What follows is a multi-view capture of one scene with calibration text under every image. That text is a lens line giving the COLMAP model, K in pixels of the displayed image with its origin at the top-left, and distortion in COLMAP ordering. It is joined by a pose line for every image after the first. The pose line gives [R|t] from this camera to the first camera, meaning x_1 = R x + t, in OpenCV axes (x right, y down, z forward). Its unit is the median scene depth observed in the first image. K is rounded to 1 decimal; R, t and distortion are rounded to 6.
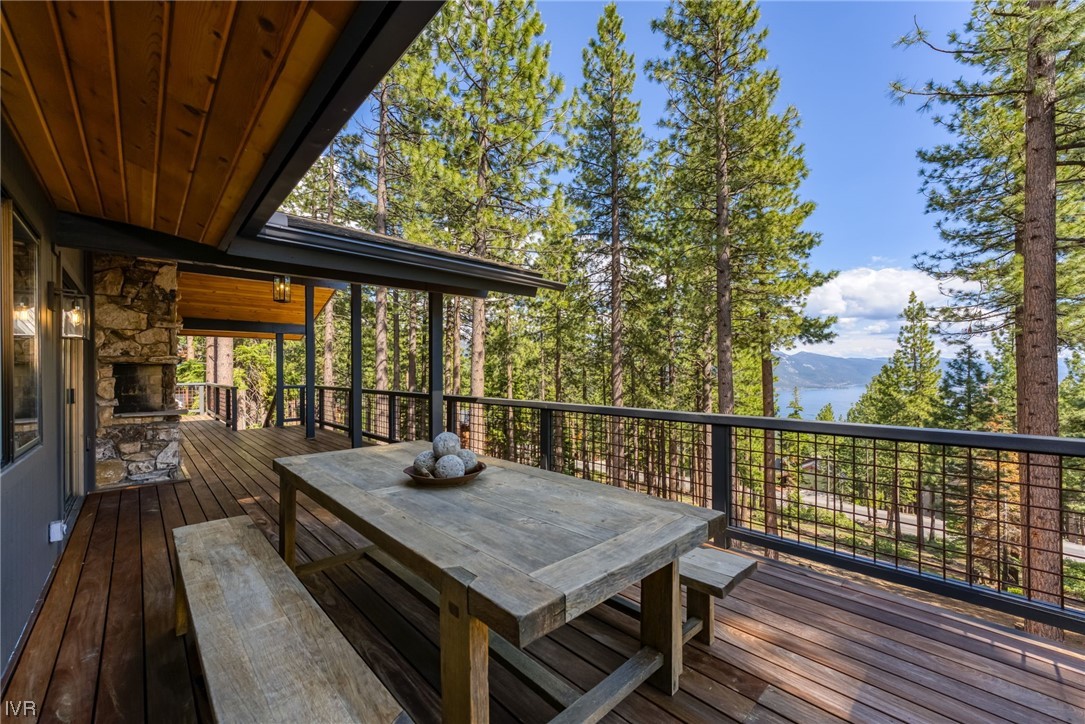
lens RADIAL K [[433.5, 0, 542.8], [0, 433.5, 369.4], [0, 0, 1]] dist [-0.001736, -0.000131]
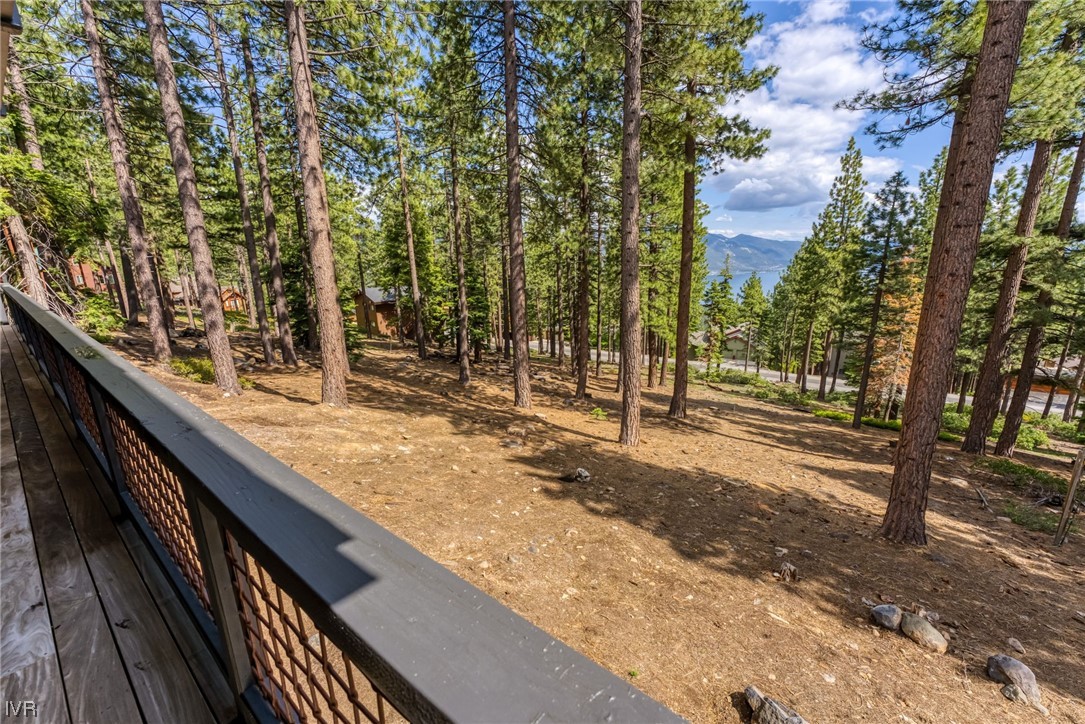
lens RADIAL K [[451.8, 0, 542.5], [0, 451.8, 362.0], [0, 0, 1]] dist [-0.002281, -0.000214]
pose [[0.990396, -0.035056, 0.133741, 0.116538], [0.002646, 0.971950, 0.235174, 0.148328], [-0.138234, -0.232561, 0.962708, 0.111976]]
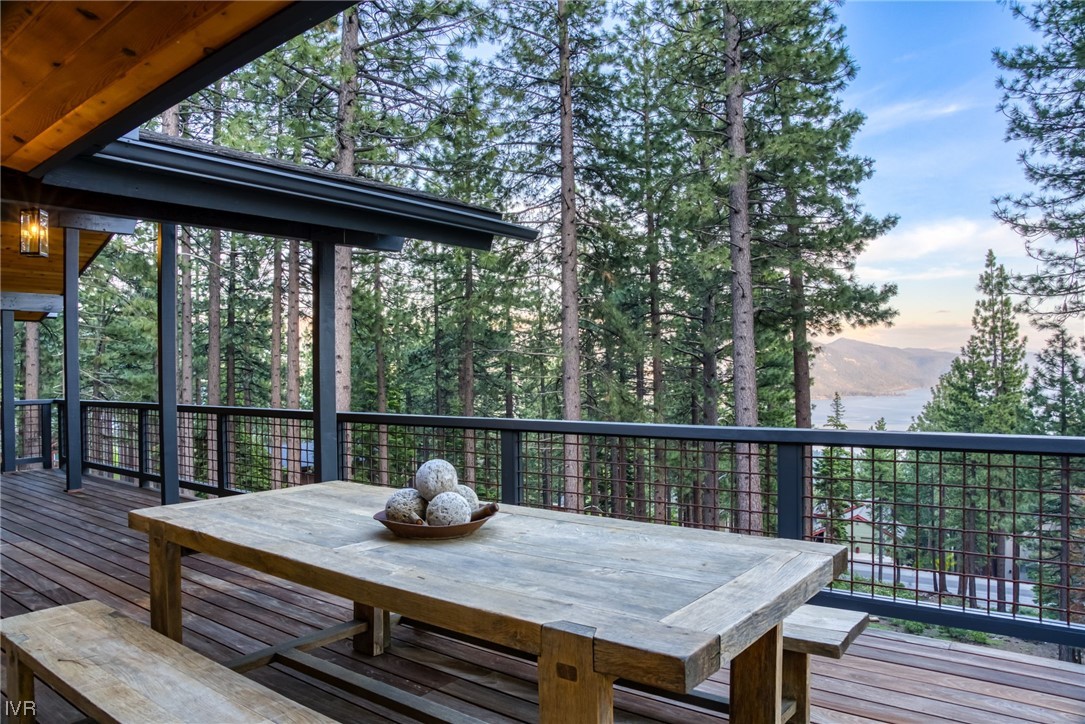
lens RADIAL K [[745.3, 0, 542.5], [0, 745.3, 362.0], [0, 0, 1]] dist [-0.125720, 0.073261]
pose [[0.988858, -0.005758, 0.148753, -0.026858], [0.007087, 0.999940, -0.008406, 0.000669], [-0.148696, 0.009367, 0.988839, -0.017826]]
